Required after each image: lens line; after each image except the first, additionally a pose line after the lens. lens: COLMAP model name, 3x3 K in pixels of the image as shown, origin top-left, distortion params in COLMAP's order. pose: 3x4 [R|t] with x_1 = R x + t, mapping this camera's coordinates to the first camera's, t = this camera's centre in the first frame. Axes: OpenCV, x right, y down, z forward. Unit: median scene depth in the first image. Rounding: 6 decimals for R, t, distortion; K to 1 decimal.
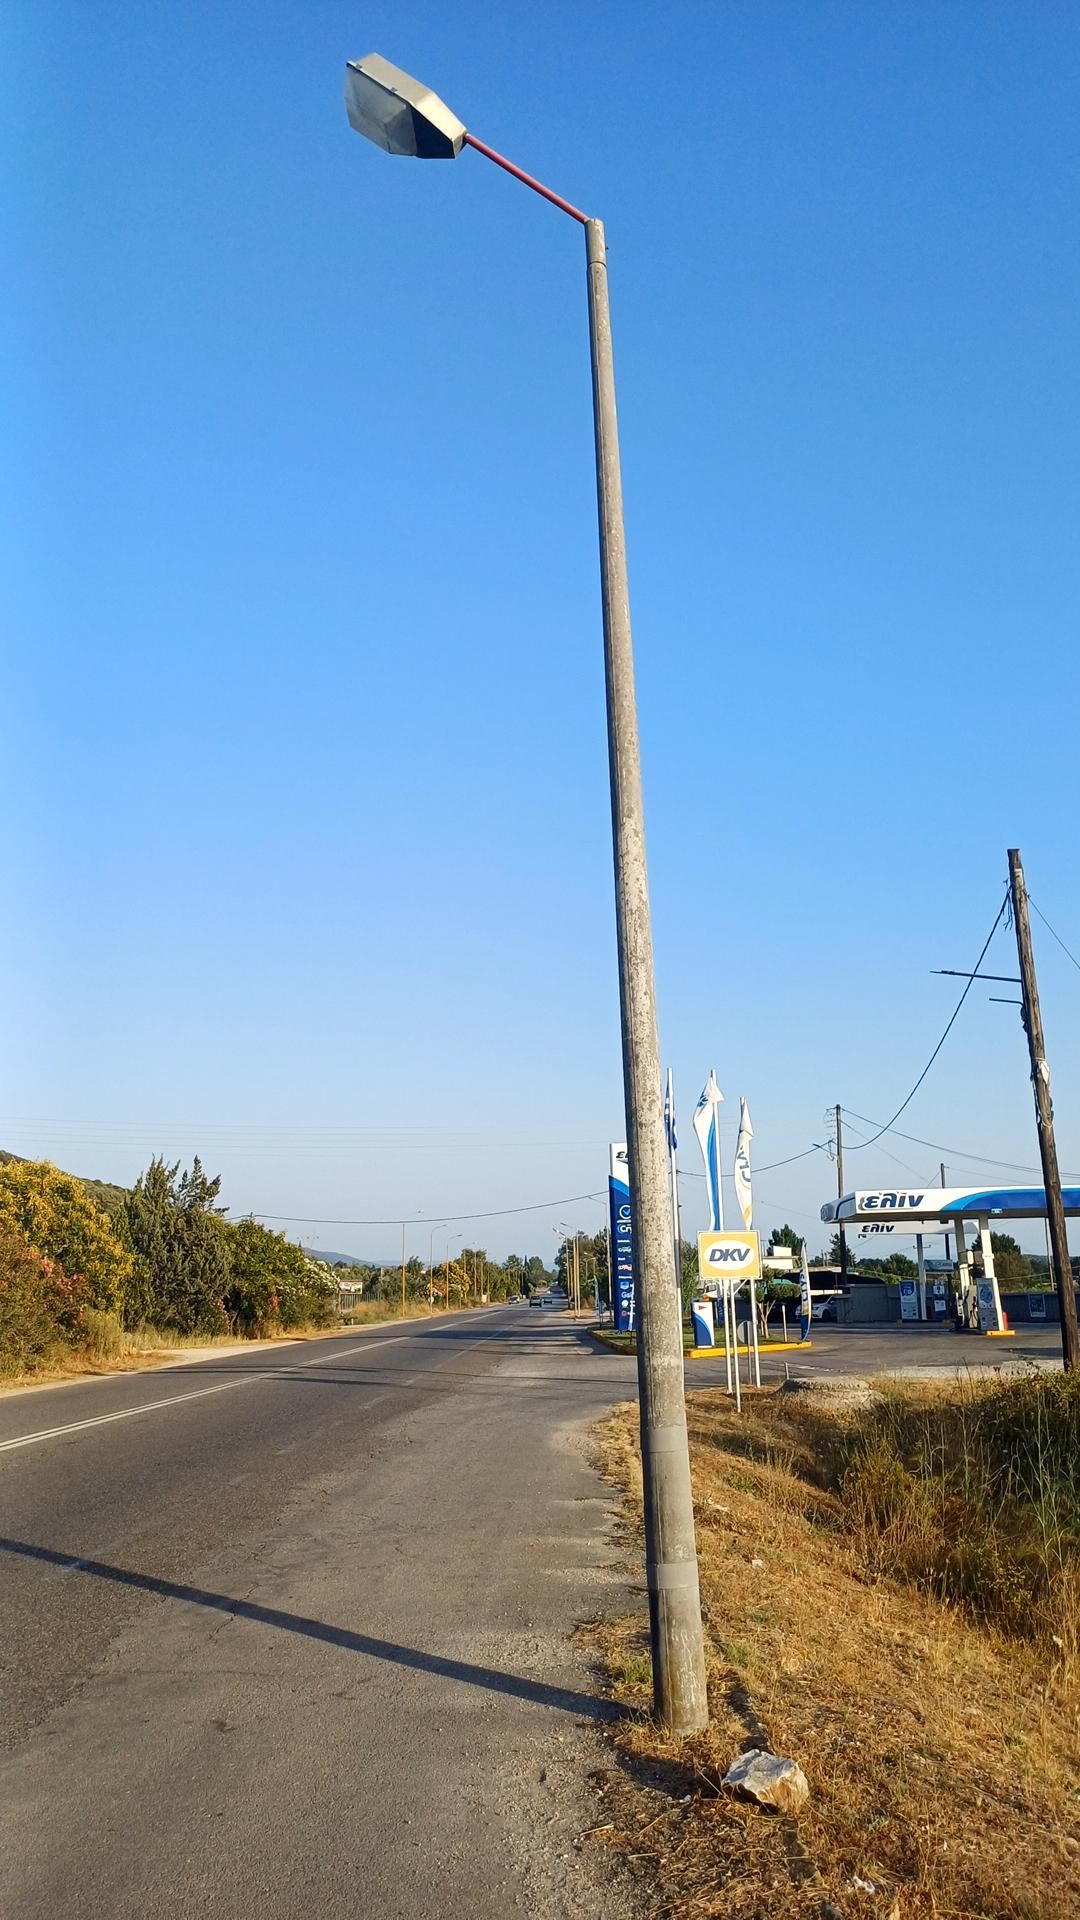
lens RADIAL K [[1284.7, 0, 540.0], [0, 1284.7, 960.0], [0, 0, 1]] dist [0.060788, -0.001247]
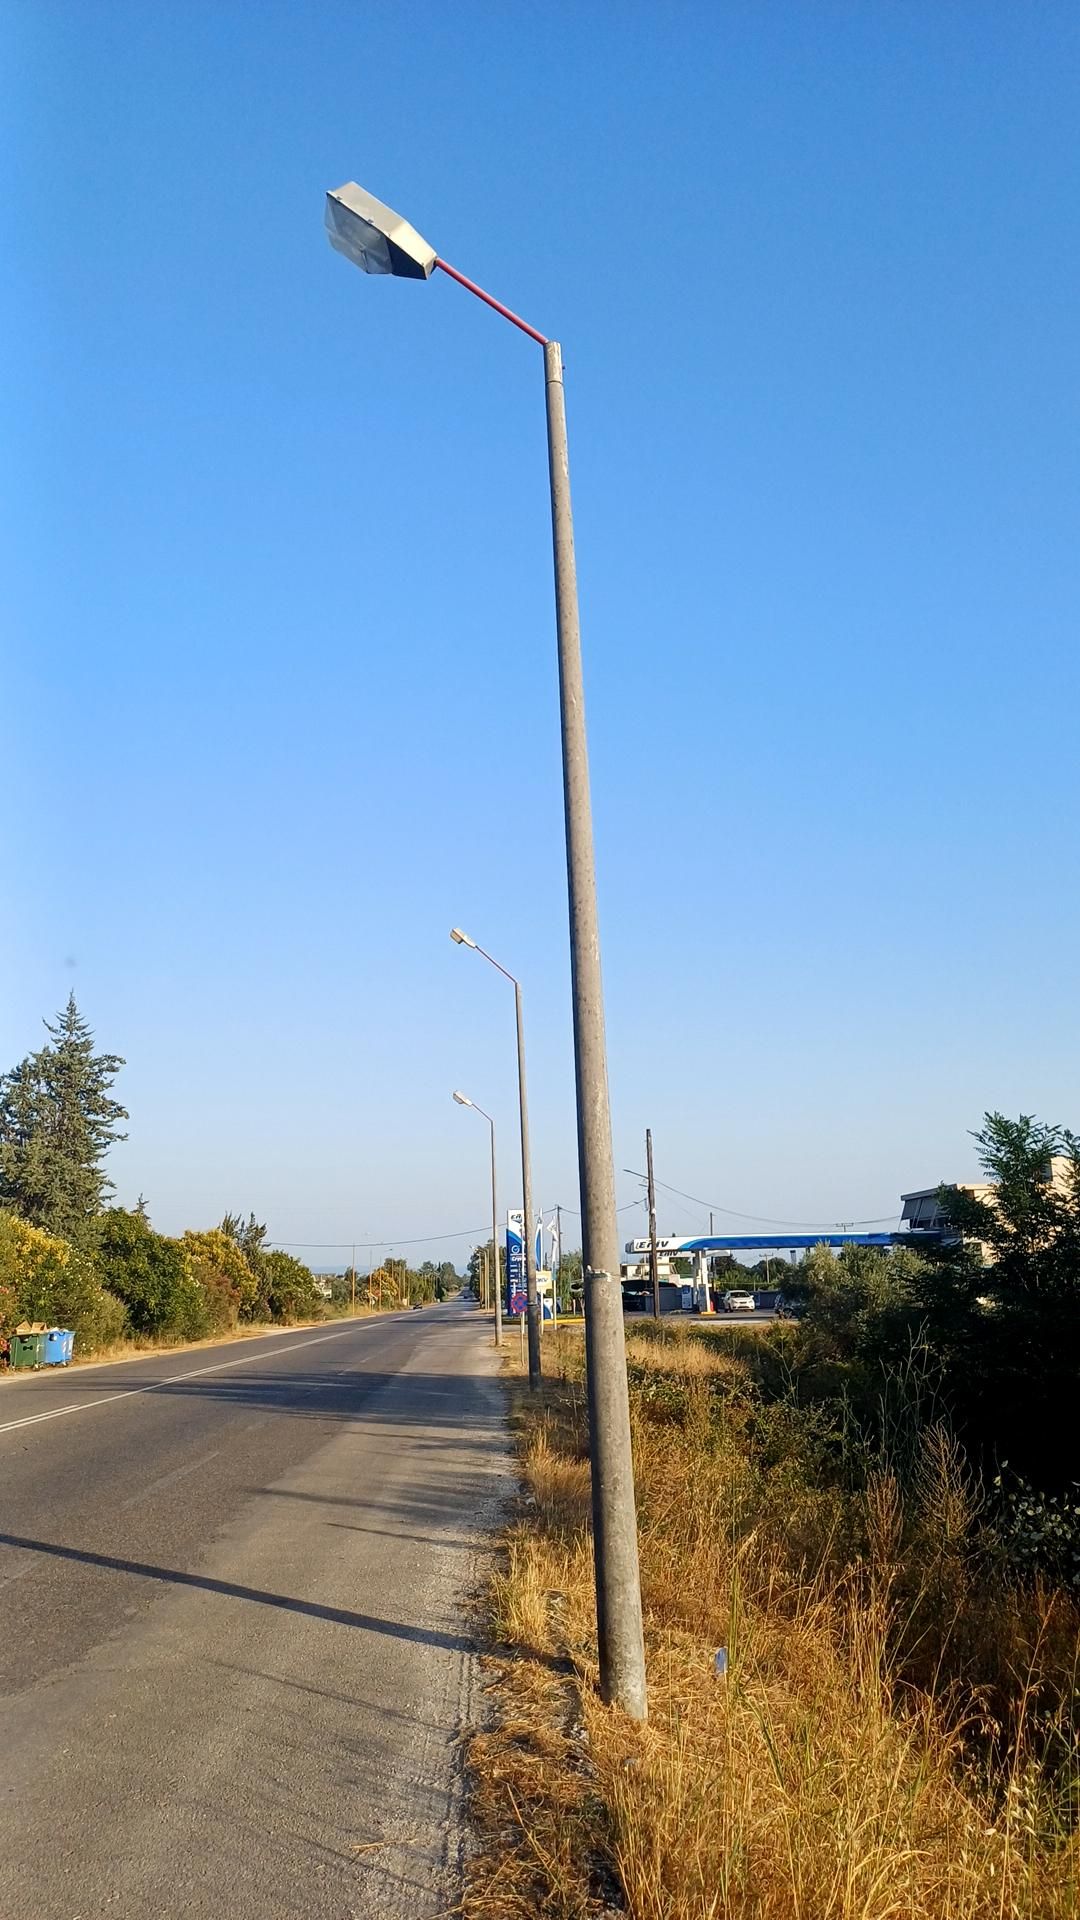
lens RADIAL K [[1284.7, 0, 540.0], [0, 1284.7, 960.0], [0, 0, 1]] dist [0.060788, -0.001247]
pose [[0.997714, 0.008845, 0.066994, -0.016977], [-0.008661, 0.999958, -0.003042, -0.153009], [-0.067019, 0.002455, 0.997749, -0.600948]]
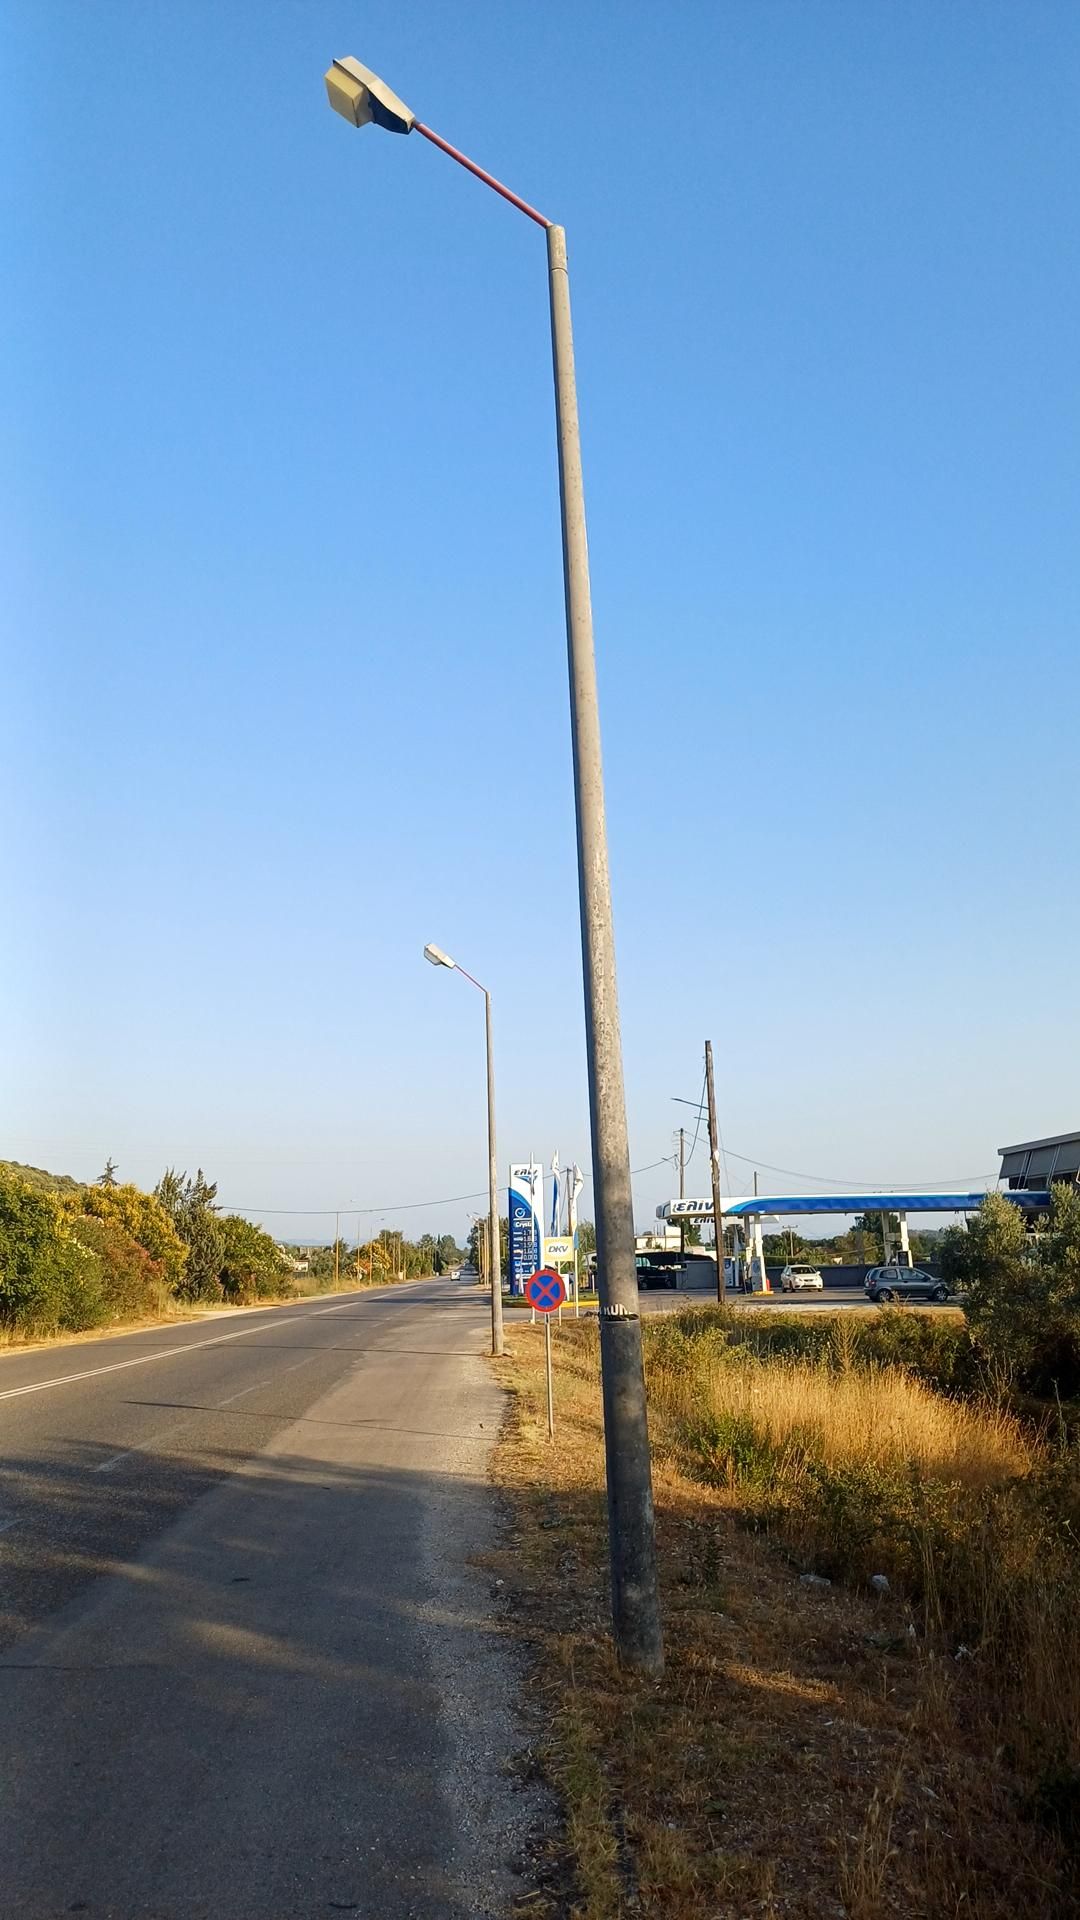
lens RADIAL K [[1284.7, 0, 540.0], [0, 1284.7, 960.0], [0, 0, 1]] dist [0.060788, -0.001247]
pose [[0.997767, 0.010803, 0.065908, -0.006133], [-0.011886, 0.999800, 0.016066, -0.082901], [-0.065722, -0.016814, 0.997696, -0.325272]]
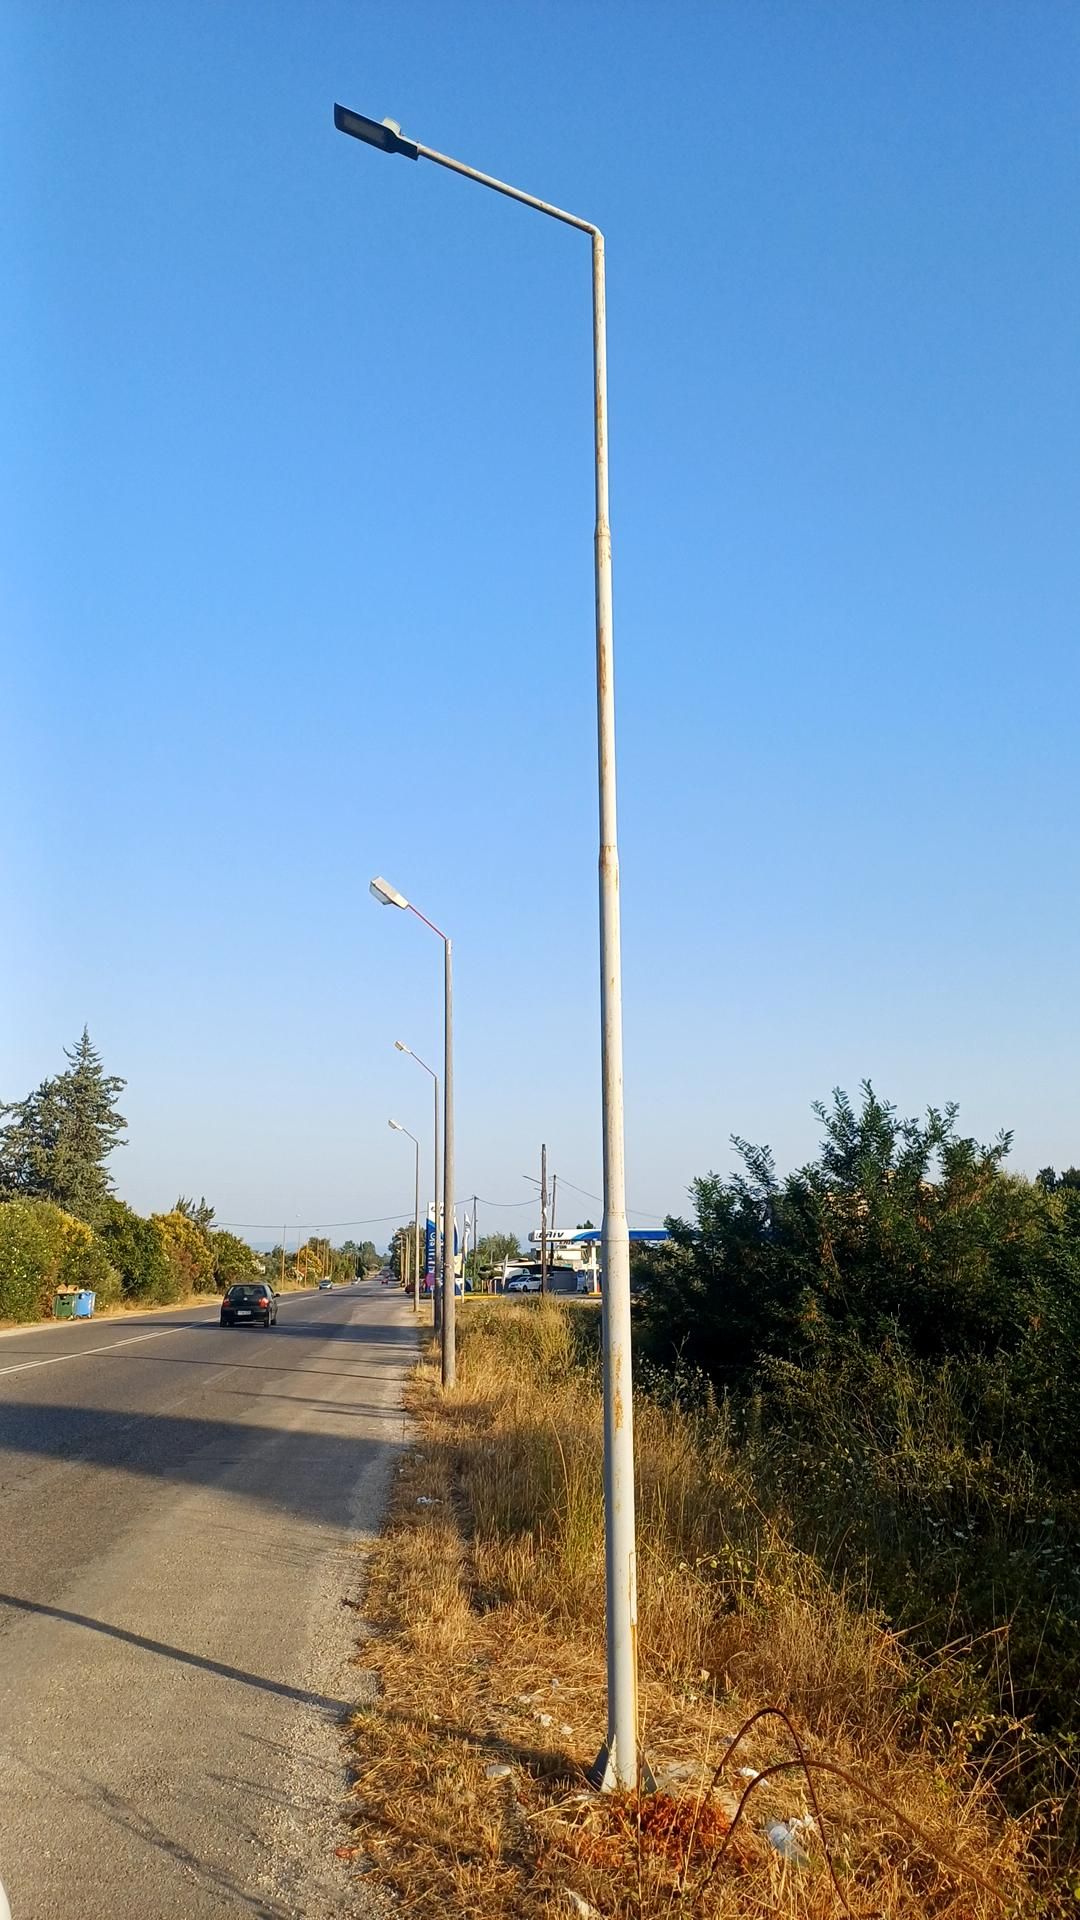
lens RADIAL K [[1290.7, 0, 540.0], [0, 1290.7, 960.0], [0, 0, 1]] dist [0.024327, 0.000078]
pose [[0.991796, 0.043882, 0.120061, -0.024882], [-0.045306, 0.998931, 0.009157, -0.210393], [-0.119531, -0.014522, 0.992724, -0.827547]]
